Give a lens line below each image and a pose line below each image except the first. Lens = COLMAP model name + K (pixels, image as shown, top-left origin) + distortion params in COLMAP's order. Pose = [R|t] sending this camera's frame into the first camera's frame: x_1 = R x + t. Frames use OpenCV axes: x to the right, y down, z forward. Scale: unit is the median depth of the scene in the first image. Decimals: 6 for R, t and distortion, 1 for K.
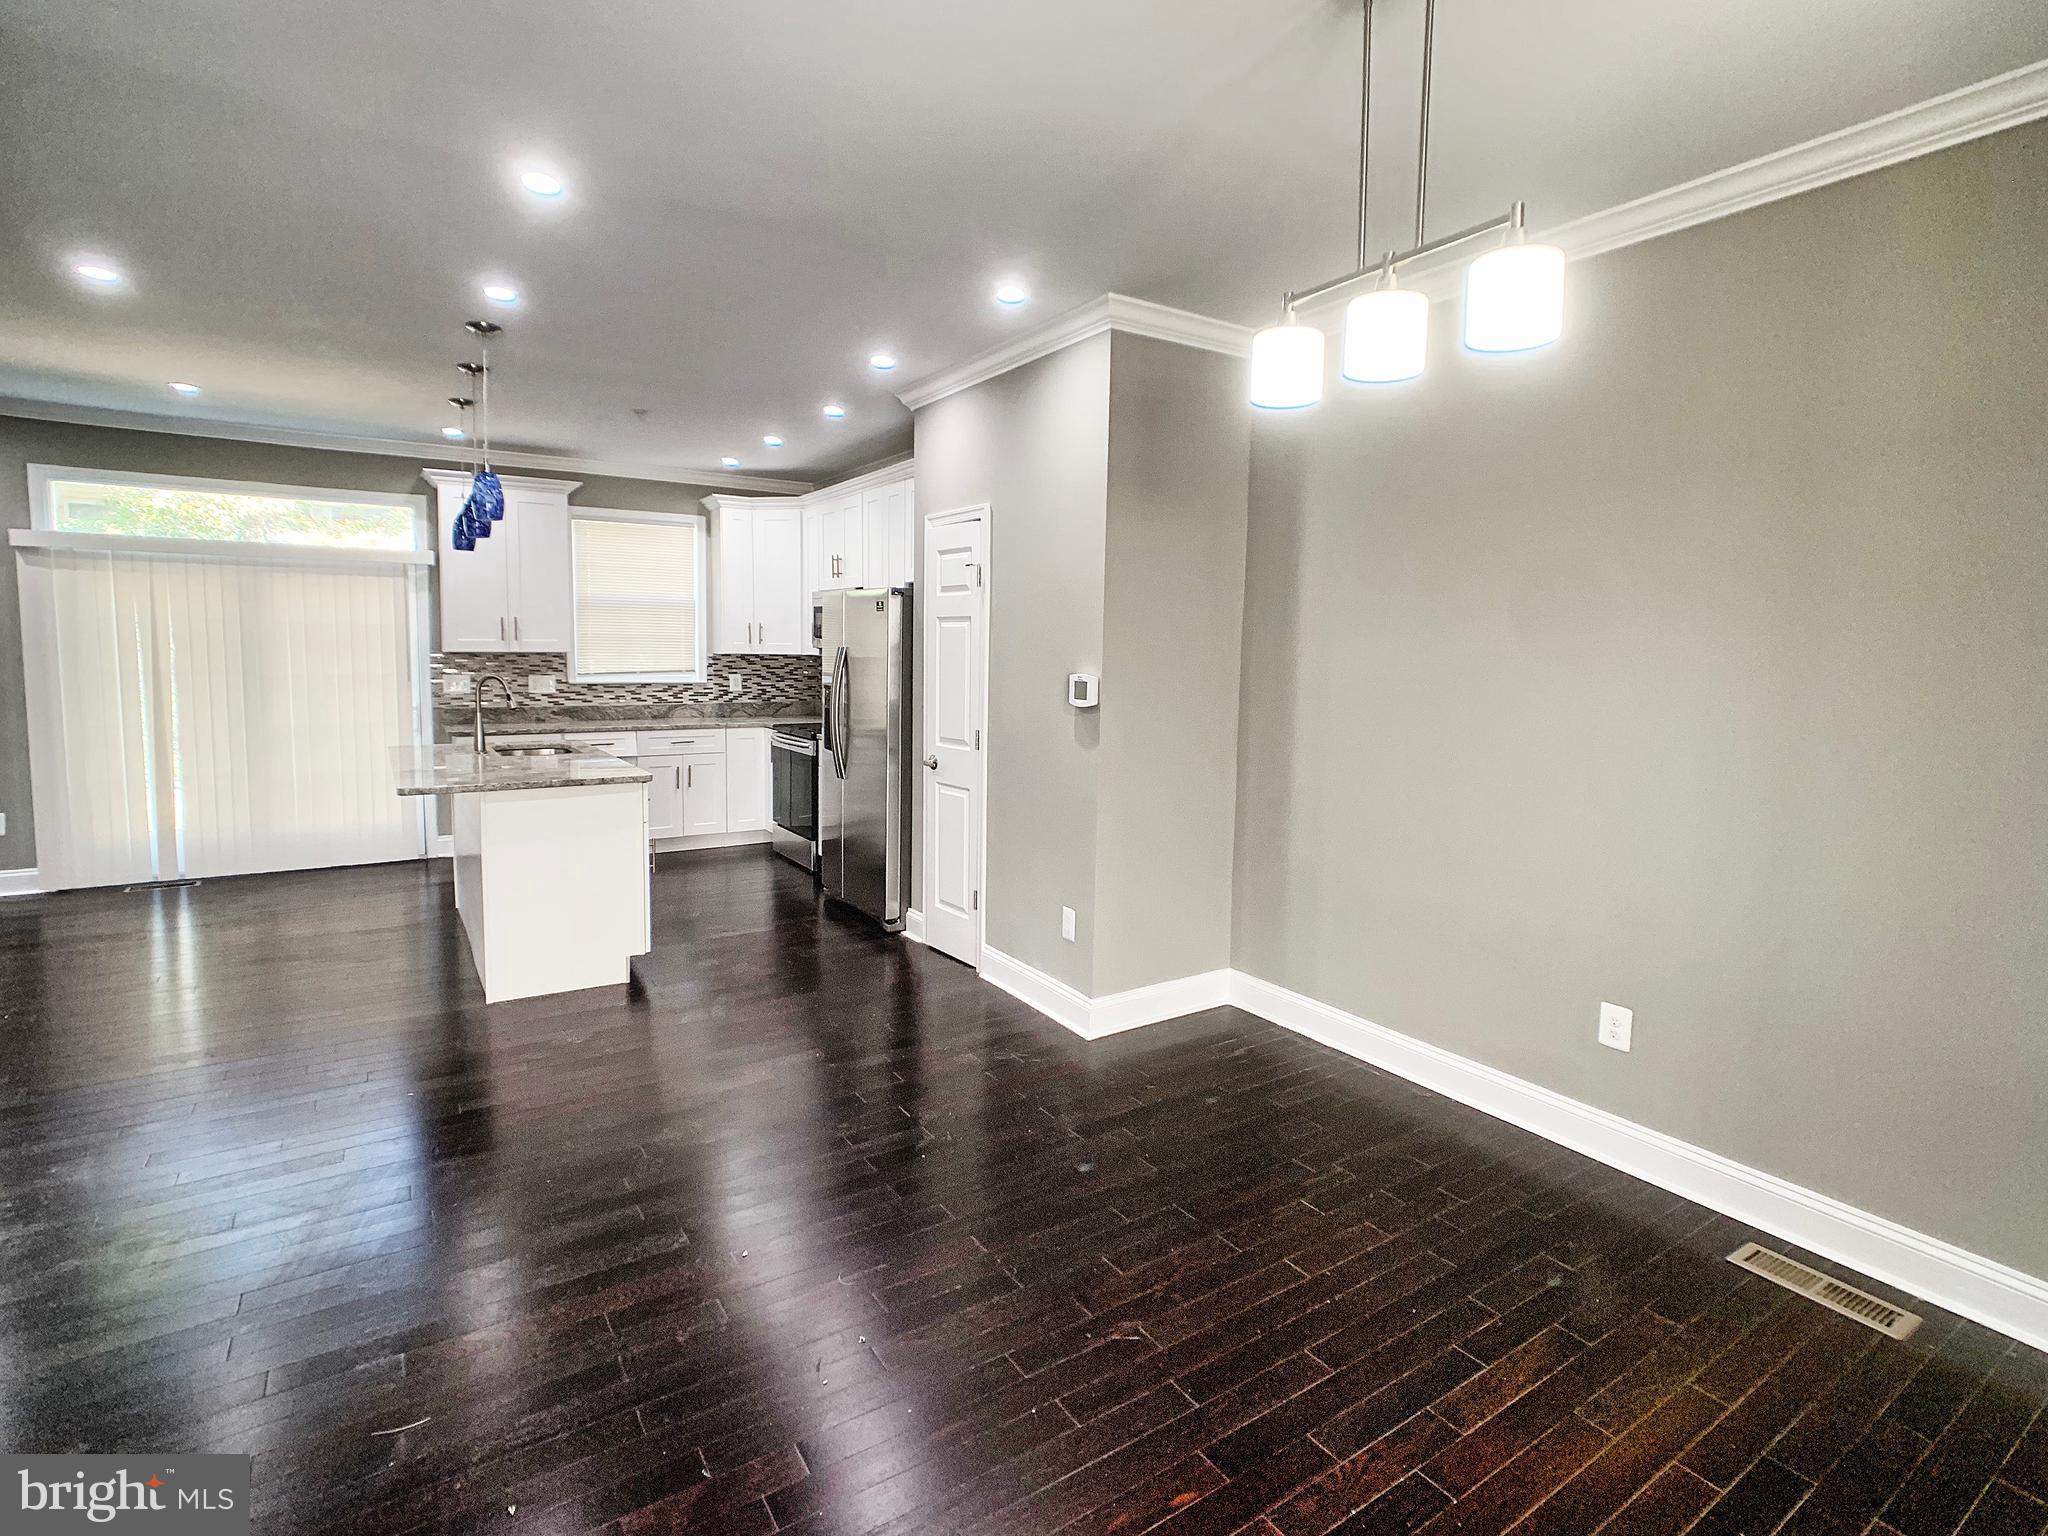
lens RADIAL K [[1008.1, 0, 1038.7], [0, 1008.1, 735.3], [0, 0, 1]] dist [-0.019713, 0.005974]
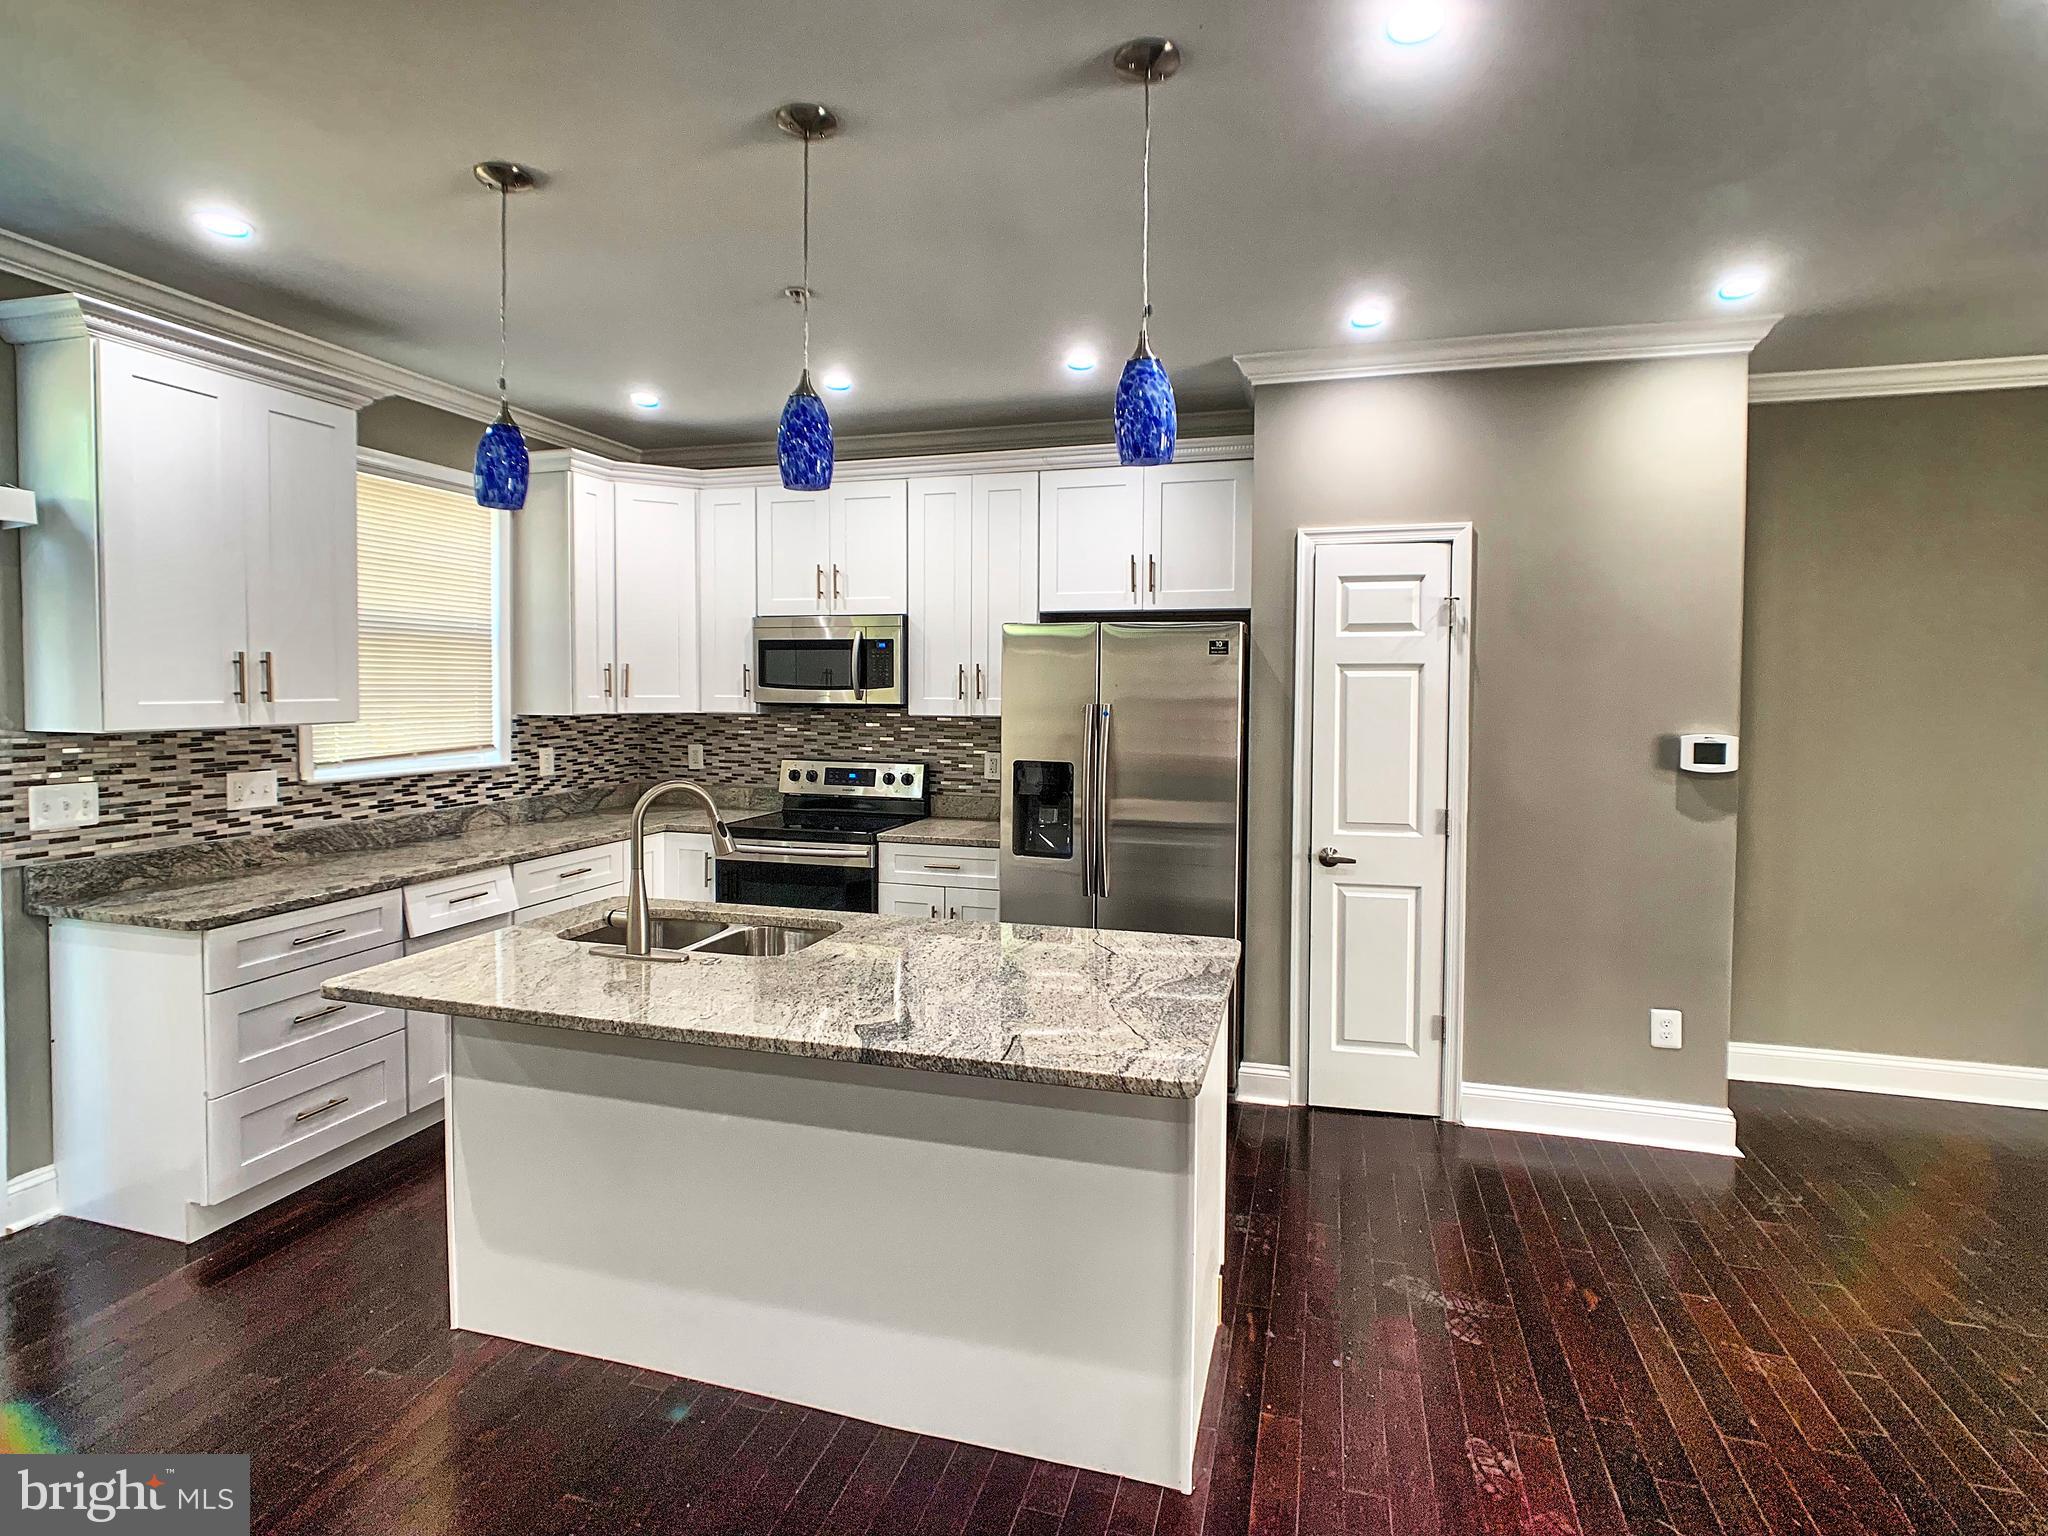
lens RADIAL K [[1008.1, 0, 1034.8], [0, 1008.1, 721.1], [0, 0, 1]] dist [-0.019713, 0.005974]
pose [[0.760917, -0.034013, 0.647957, -0.595563], [0.064385, 0.997654, -0.023241, -0.056021], [-0.645647, 0.059403, 0.761322, 0.448171]]
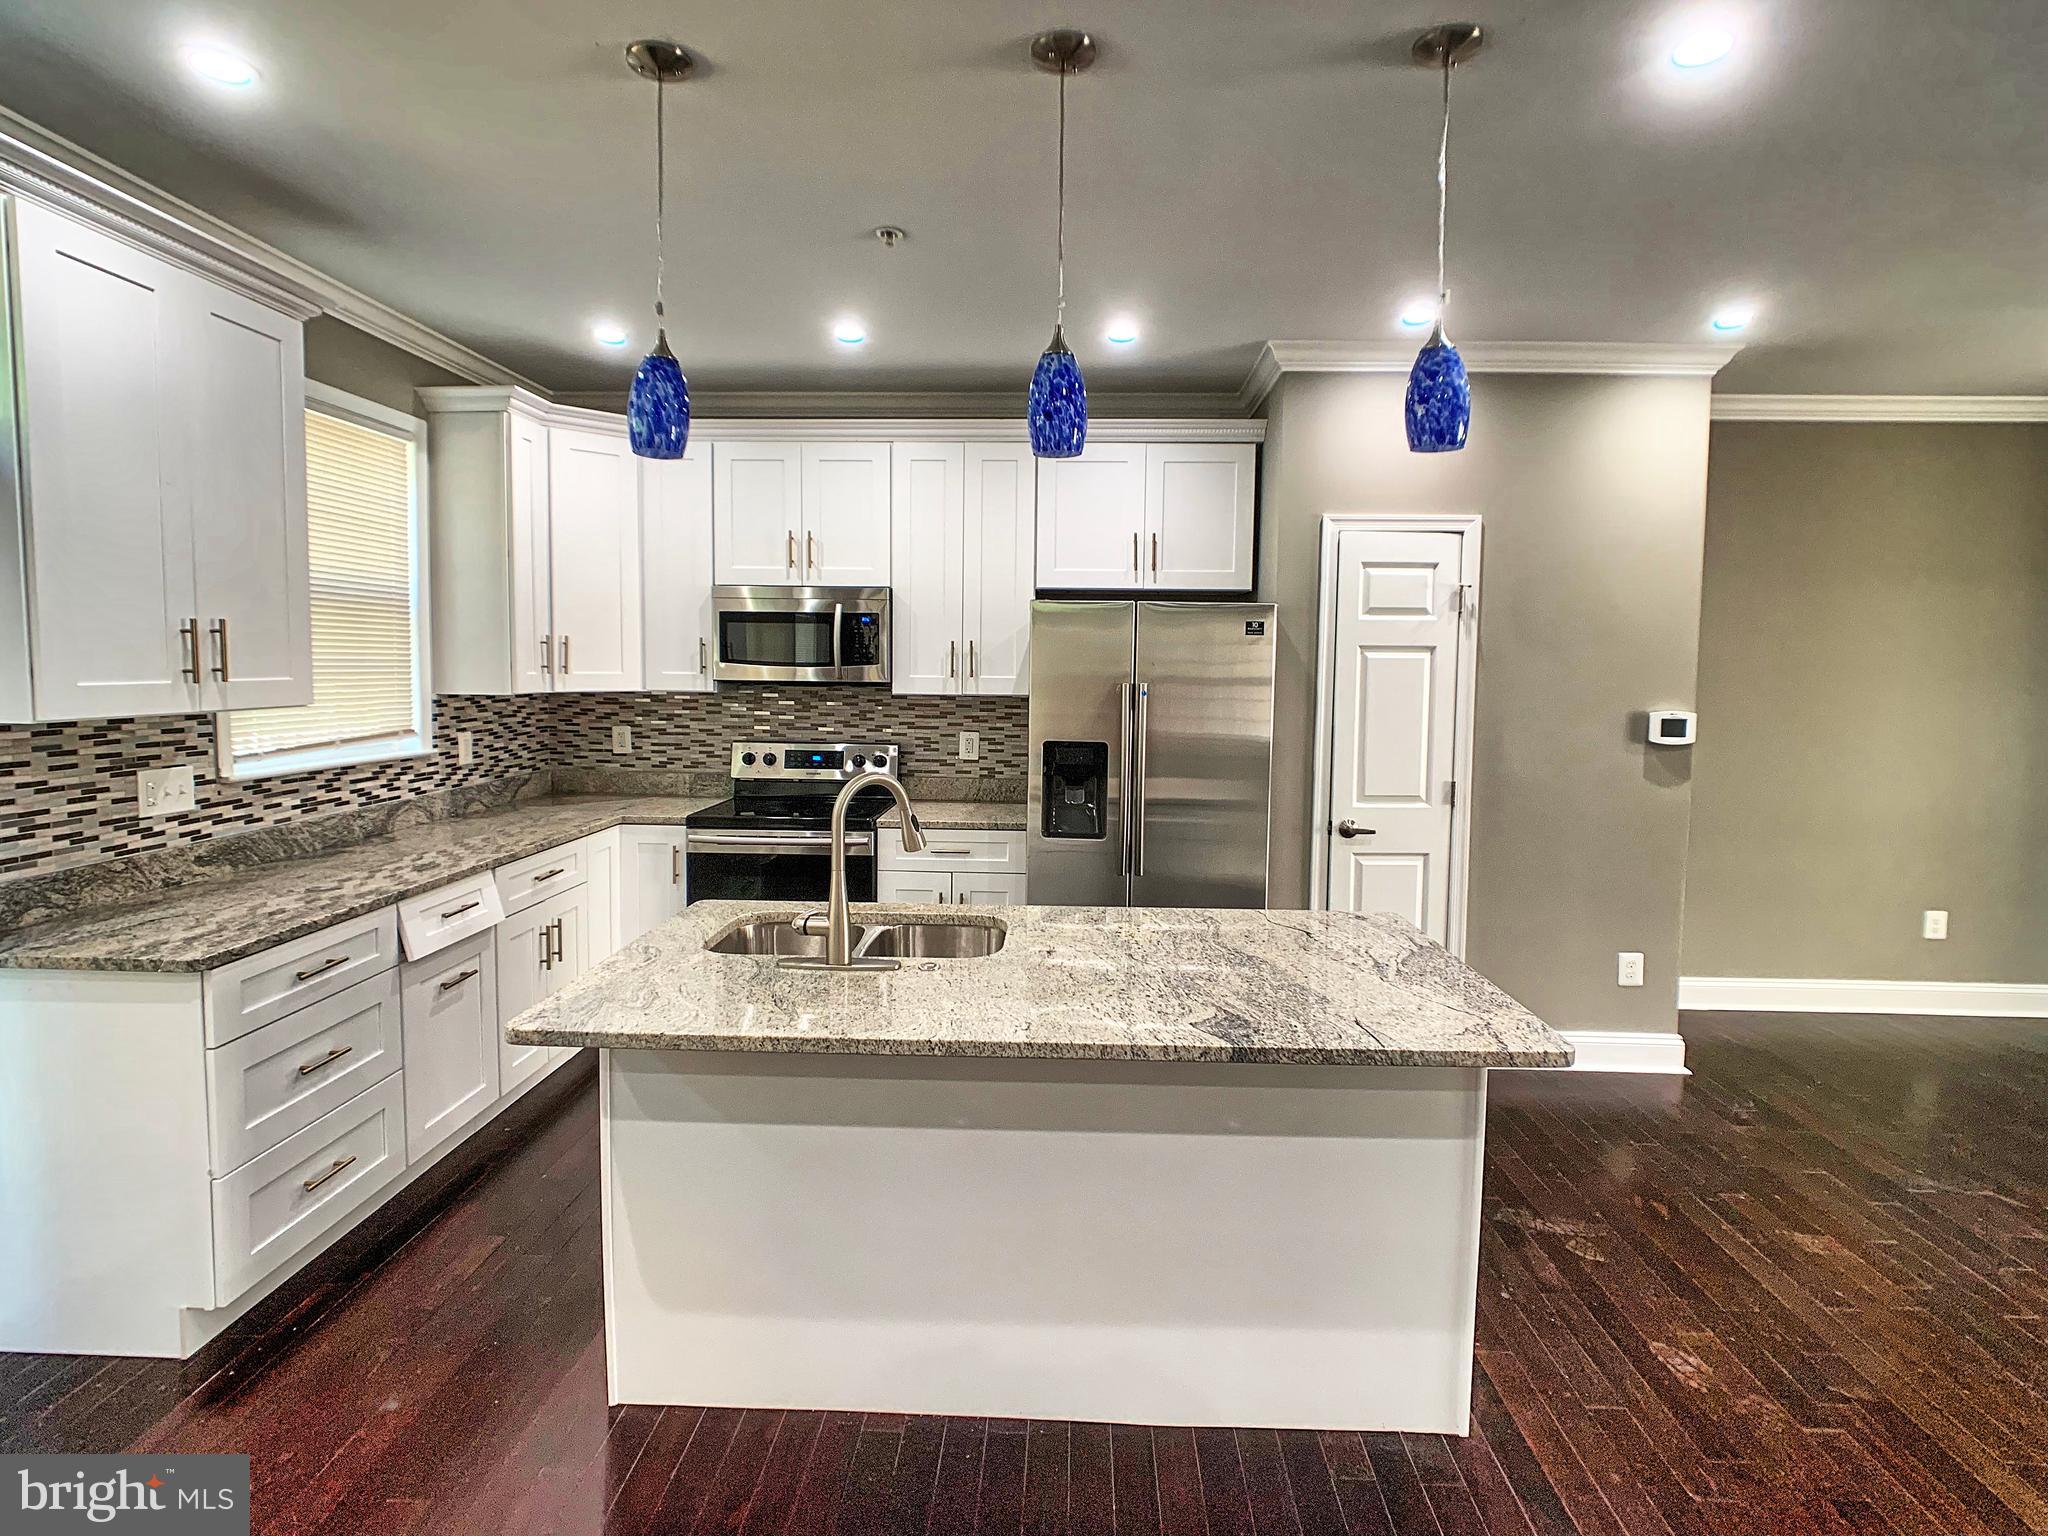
lens RADIAL K [[1008.1, 0, 1034.3], [0, 1008.1, 730.8], [0, 0, 1]] dist [-0.019713, 0.005974]
pose [[0.584232, -0.064328, 0.809034, -0.699127], [0.069877, 0.997139, 0.028824, -0.071111], [-0.808573, 0.039693, 0.587055, 0.580182]]
